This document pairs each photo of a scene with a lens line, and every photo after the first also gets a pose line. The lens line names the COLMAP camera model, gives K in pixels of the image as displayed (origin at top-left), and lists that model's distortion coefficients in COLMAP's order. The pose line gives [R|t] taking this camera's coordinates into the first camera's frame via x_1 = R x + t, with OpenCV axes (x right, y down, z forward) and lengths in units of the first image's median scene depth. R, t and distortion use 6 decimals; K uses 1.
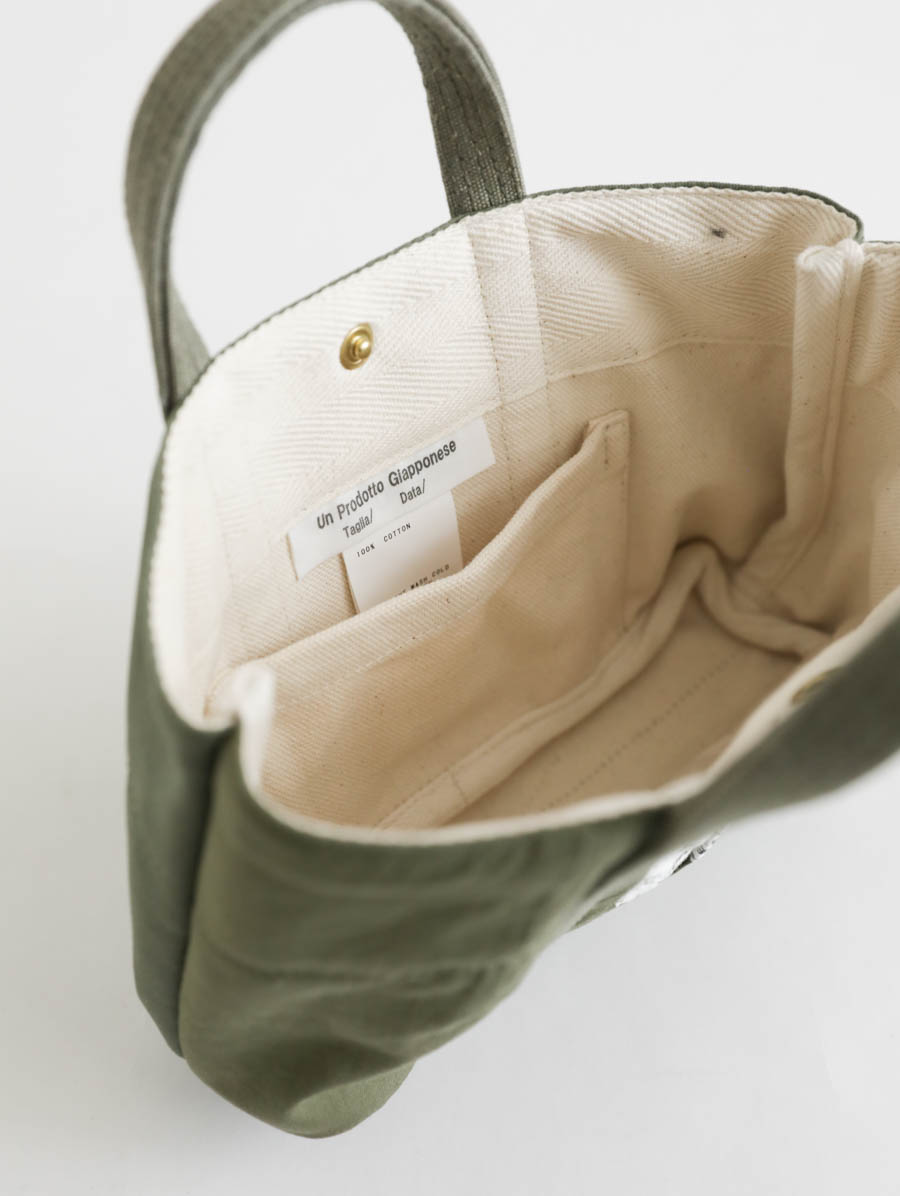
lens RADIAL K [[1635.1, 0, 450.0], [0, 1635.1, 598.0], [0, 0, 1]] dist [-0.015292, -0.020869]
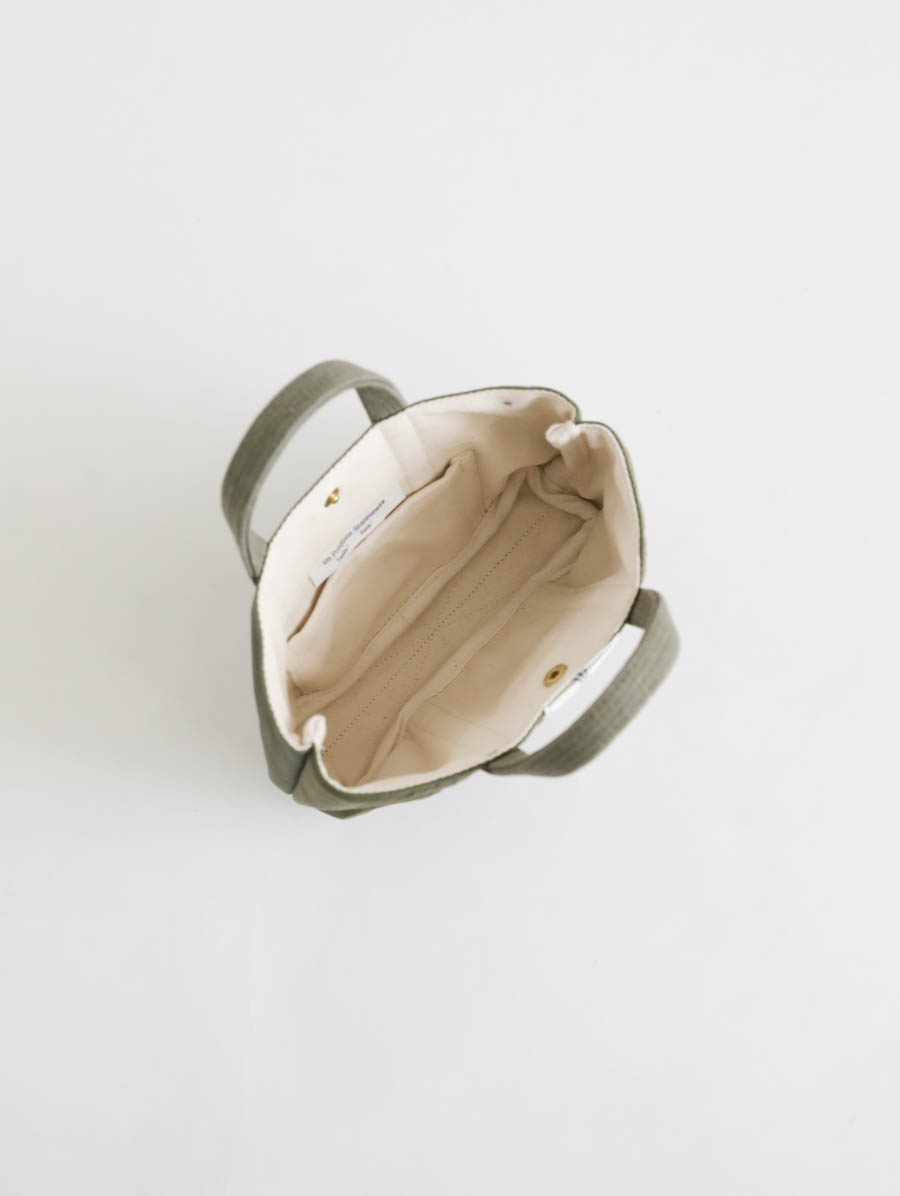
lens RADIAL K [[1635.1, 0, 450.0], [0, 1635.1, 598.0], [0, 0, 1]] dist [-0.015292, -0.020869]
pose [[0.994305, -0.106524, -0.003191, 0.079511], [0.095509, 0.877409, 0.470140, -0.958066], [-0.047282, -0.467767, 0.882586, -0.823661]]
